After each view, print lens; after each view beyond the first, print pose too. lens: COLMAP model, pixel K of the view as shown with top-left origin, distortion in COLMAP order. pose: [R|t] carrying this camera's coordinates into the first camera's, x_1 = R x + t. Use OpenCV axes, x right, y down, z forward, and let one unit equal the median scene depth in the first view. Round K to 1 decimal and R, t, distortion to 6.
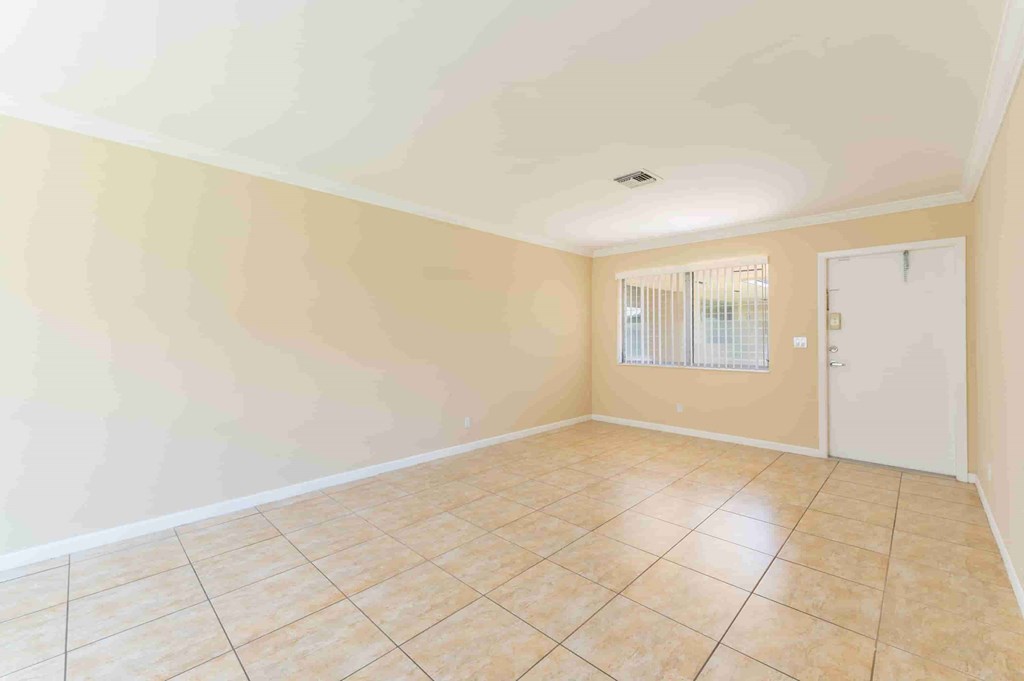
lens RADIAL K [[415.3, 0, 508.8], [0, 415.3, 339.9], [0, 0, 1]] dist [0.000631, -0.000232]
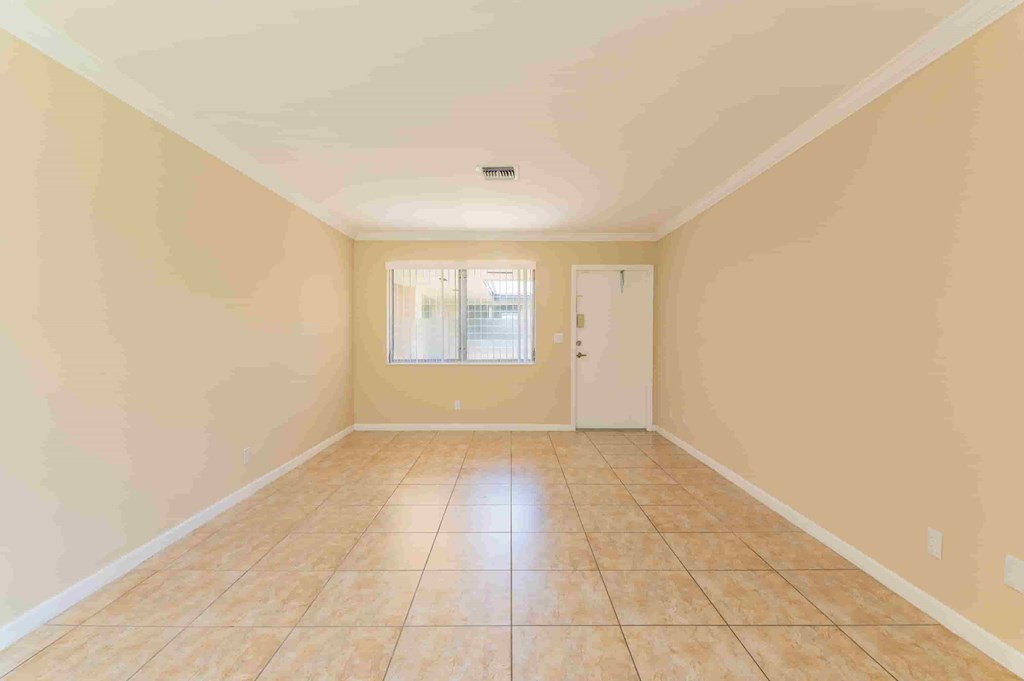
lens RADIAL K [[467.8, 0, 508.8], [0, 467.8, 340.6], [0, 0, 1]] dist [-0.001756, -0.000675]
pose [[0.715769, -0.009093, 0.698278, -0.369881], [0.004764, 0.999956, 0.008138, 0.001929], [-0.698321, -0.002498, 0.715780, 0.146560]]
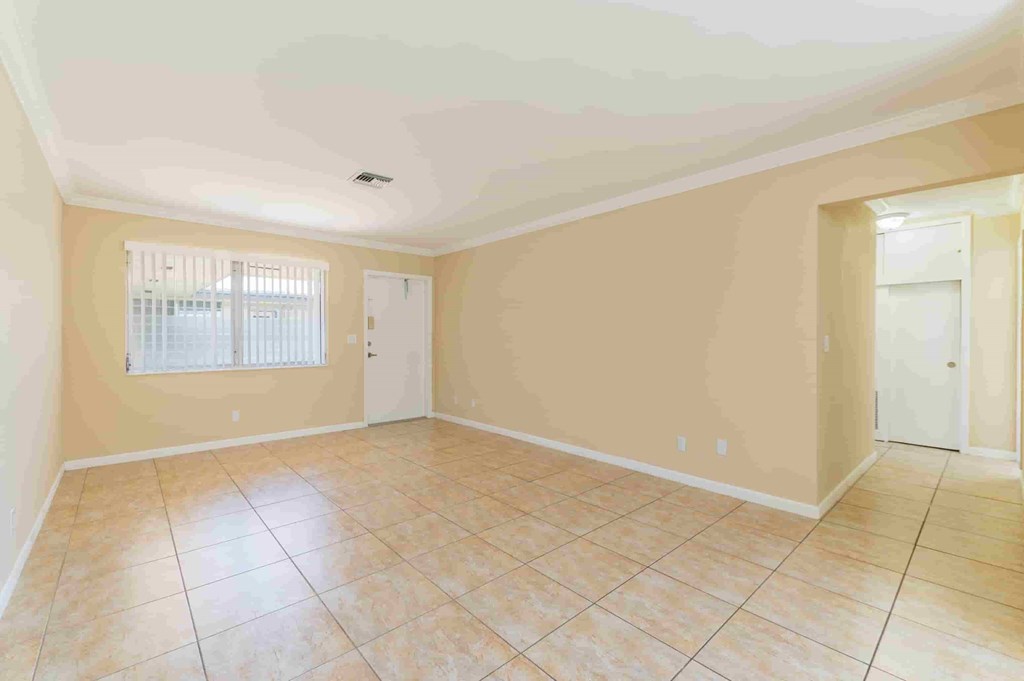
lens RADIAL K [[434.9, 0, 516.6], [0, 434.9, 337.7], [0, 0, 1]] dist [0.003360, 0.000008]
pose [[0.058267, -0.004182, 0.998292, -0.605316], [0.007370, 0.999966, 0.003759, 0.000944], [-0.998274, 0.007139, 0.058296, 0.468224]]
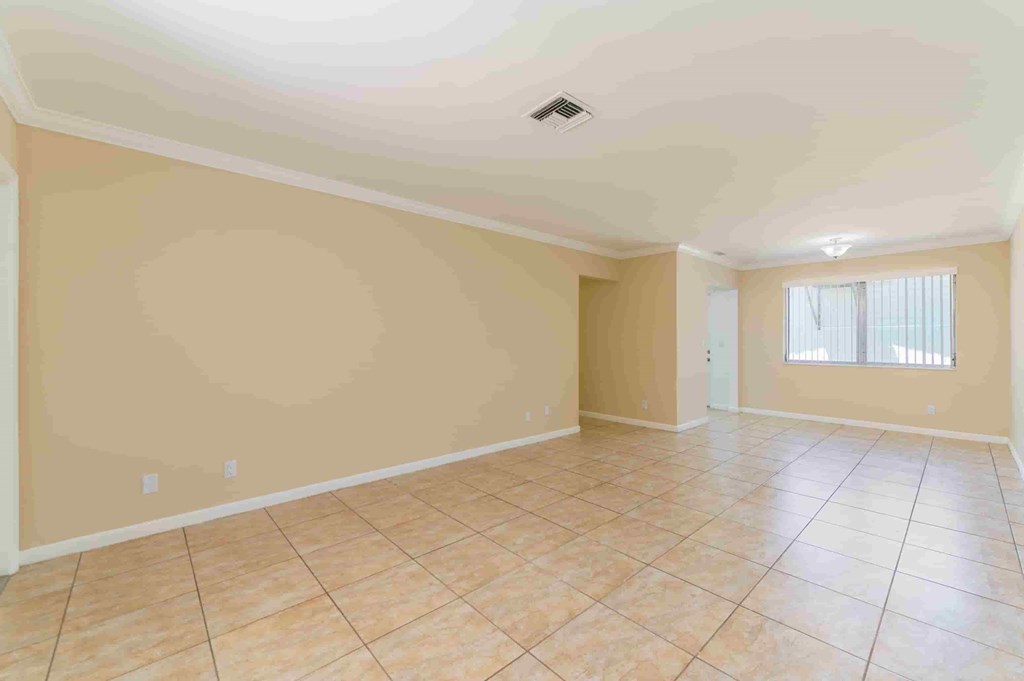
lens RADIAL K [[405.5, 0, 514.0], [0, 405.5, 336.1], [0, 0, 1]] dist [-0.001193, -0.000089]
pose [[-0.998596, -0.004961, 0.052732, 0.283808], [-0.005007, 0.999987, -0.000740, -0.010555], [-0.052727, -0.001003, -0.998608, 1.375300]]
